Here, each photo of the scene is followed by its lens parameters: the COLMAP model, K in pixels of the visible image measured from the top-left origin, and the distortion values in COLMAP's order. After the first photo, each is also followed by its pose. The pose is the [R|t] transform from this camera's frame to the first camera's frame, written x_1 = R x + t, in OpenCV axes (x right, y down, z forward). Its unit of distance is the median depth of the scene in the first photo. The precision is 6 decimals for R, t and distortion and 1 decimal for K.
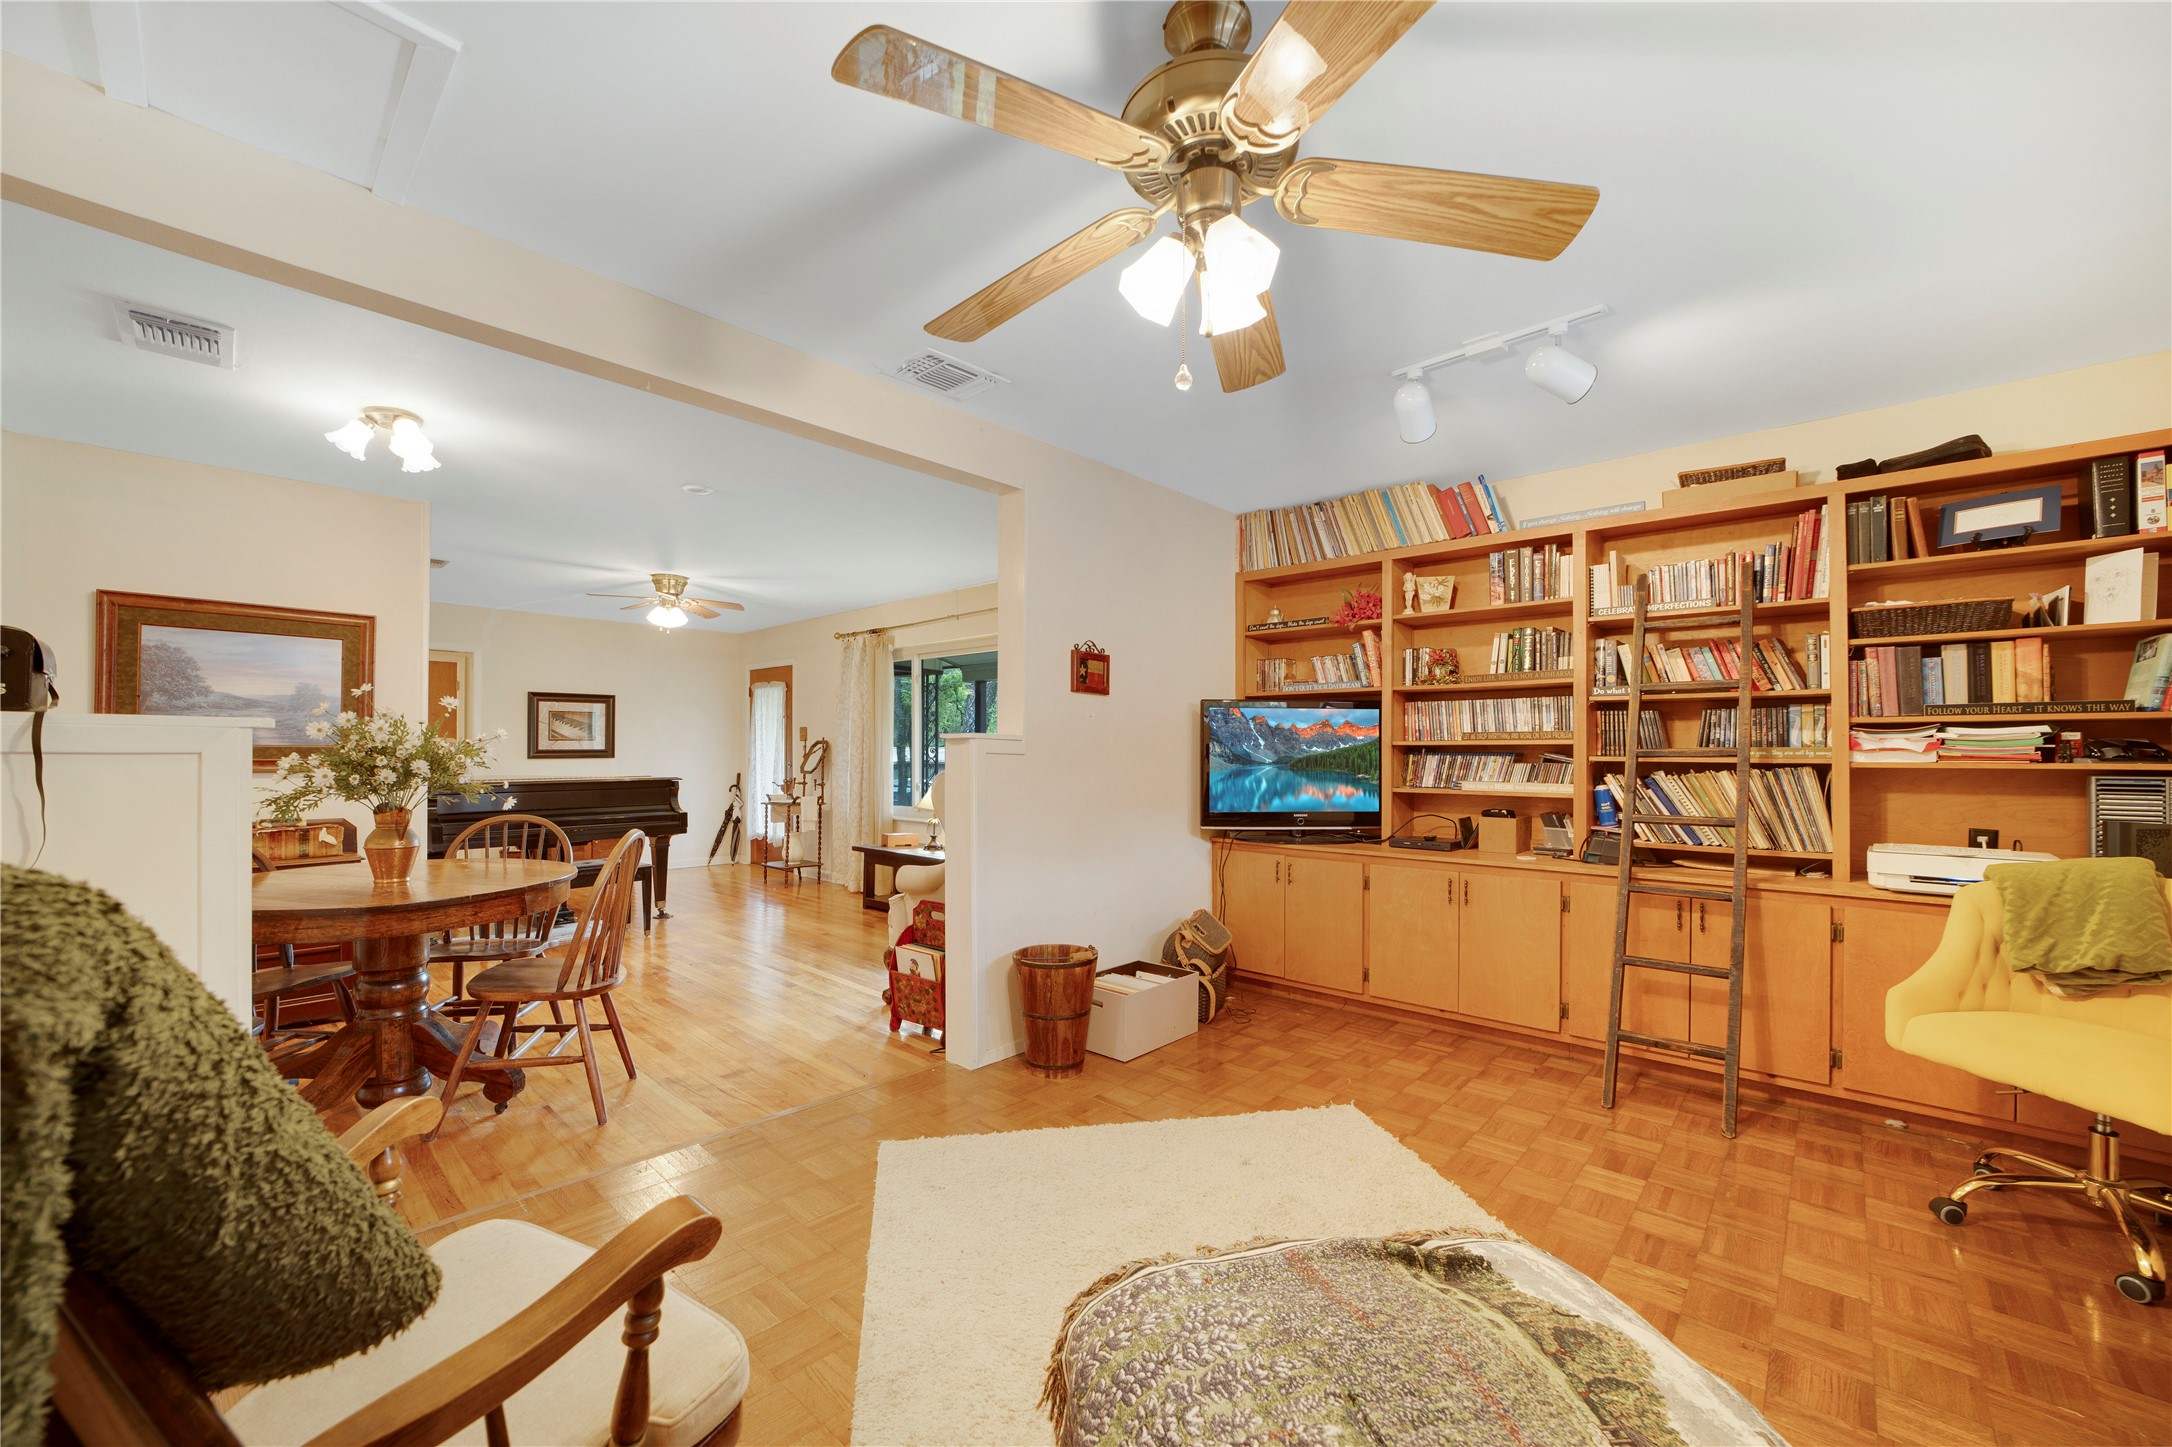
lens RADIAL K [[849.1, 0, 1083.2], [0, 849.1, 739.5], [0, 0, 1]] dist [-0.021058, 0.000288]
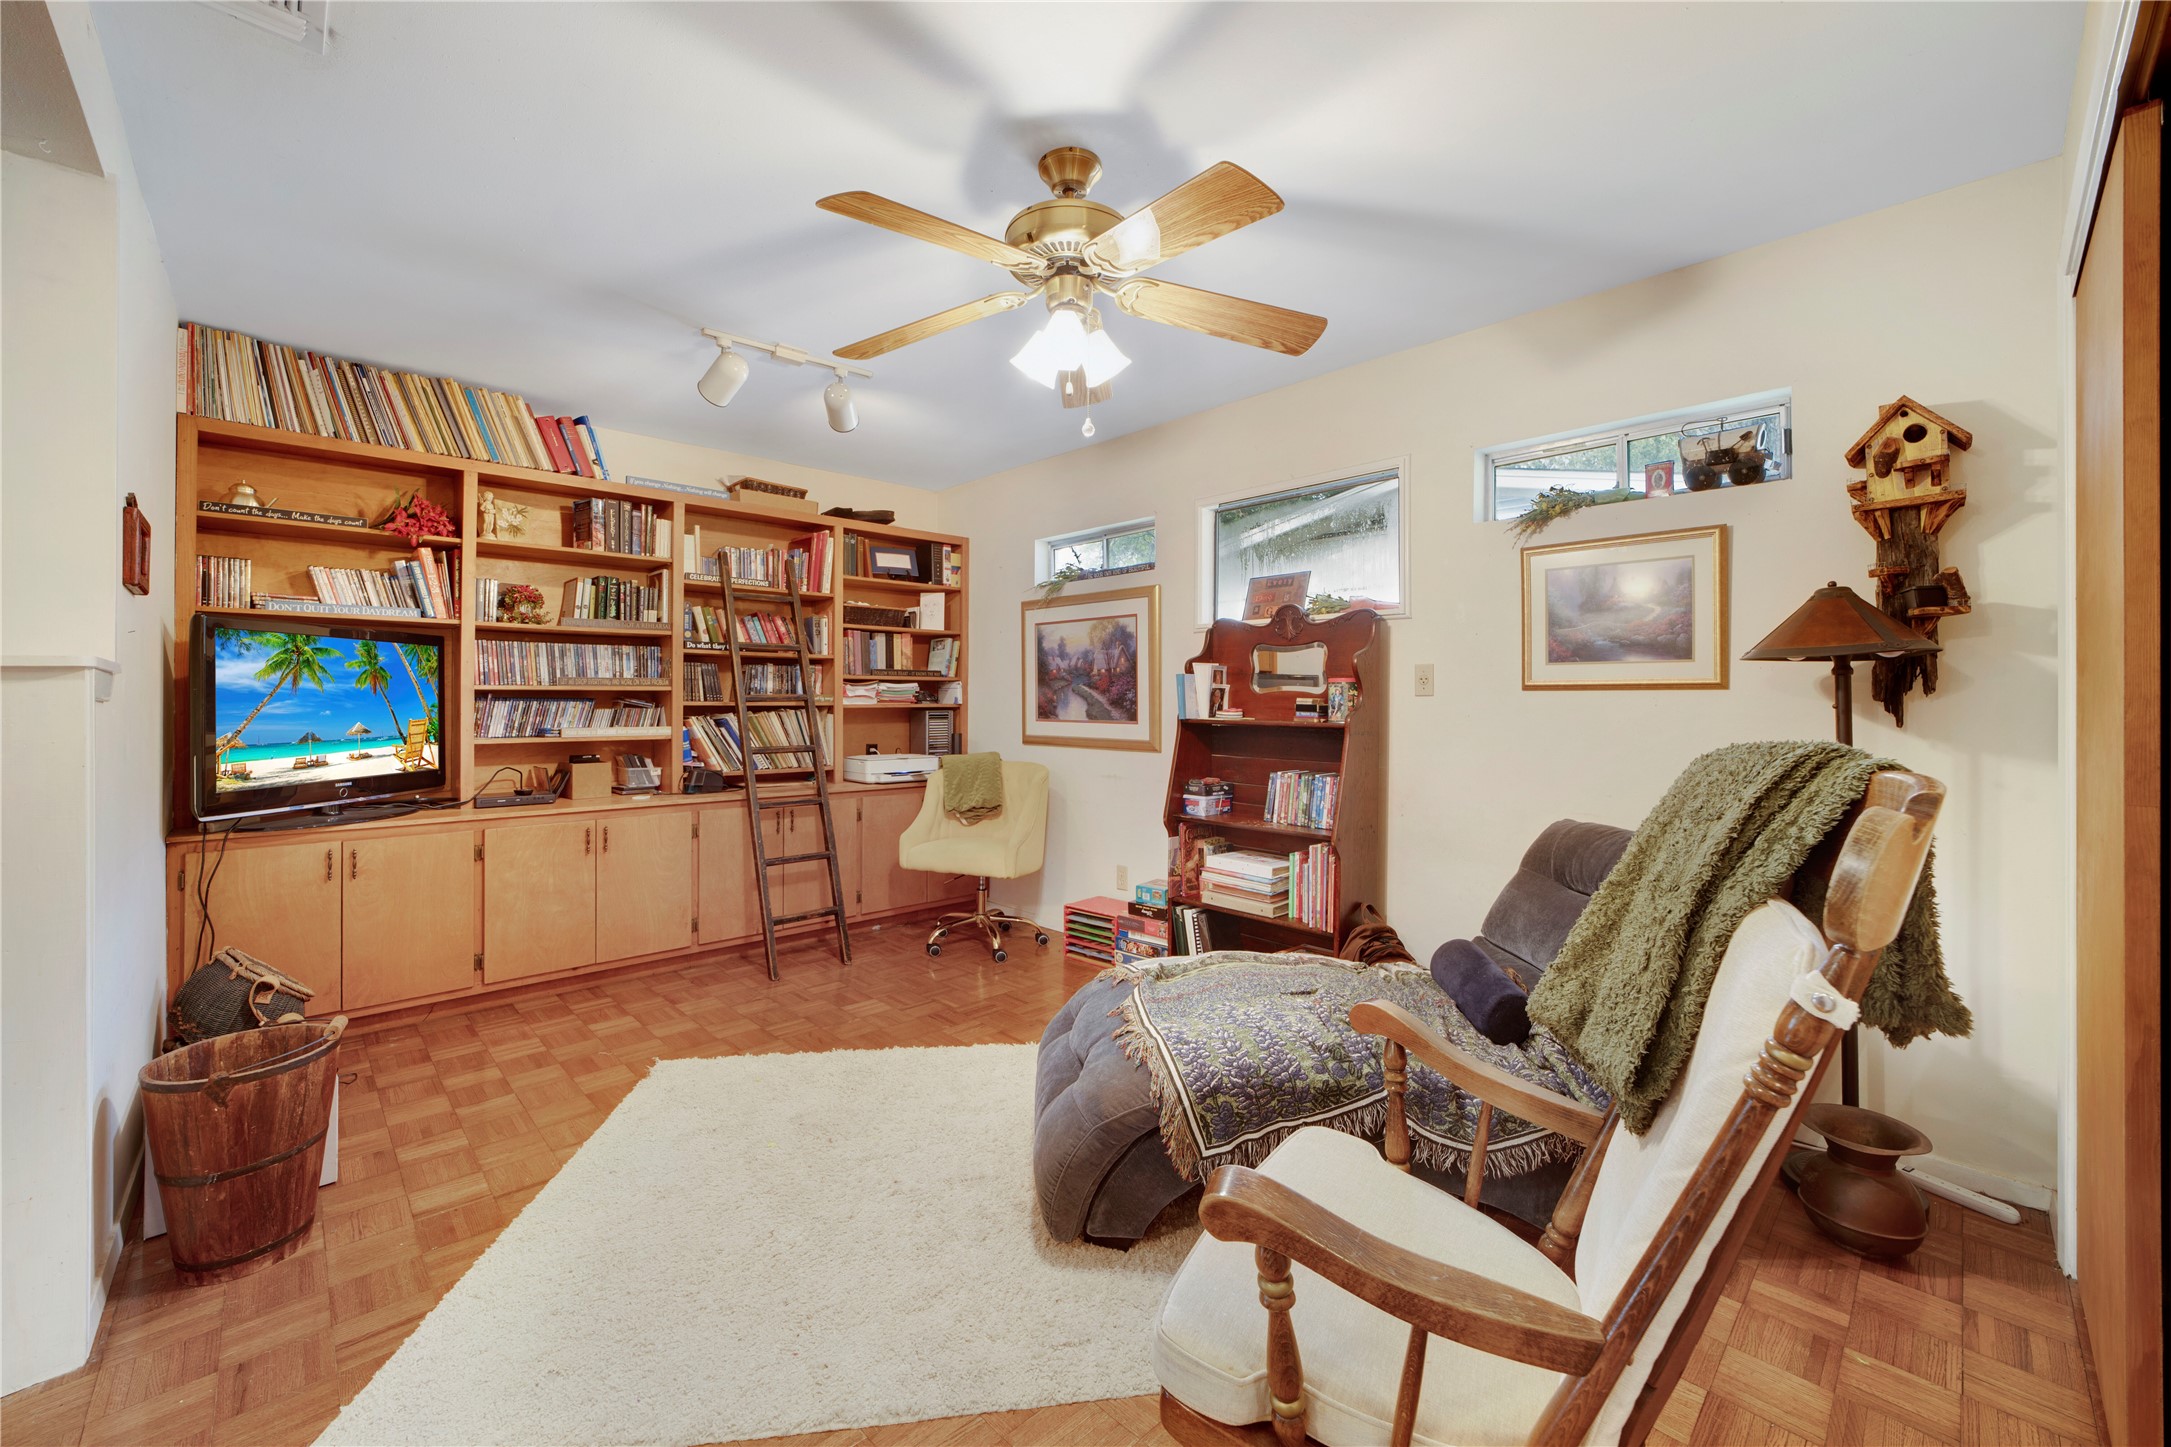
lens RADIAL K [[882.2, 0, 1091.9], [0, 882.2, 690.7], [0, 0, 1]] dist [-0.014257, -0.000078]
pose [[0.057965, 0.006860, 0.998295, -0.553449], [-0.014870, 0.999871, -0.006007, 0.004318], [-0.998208, -0.014496, 0.058059, 0.376748]]
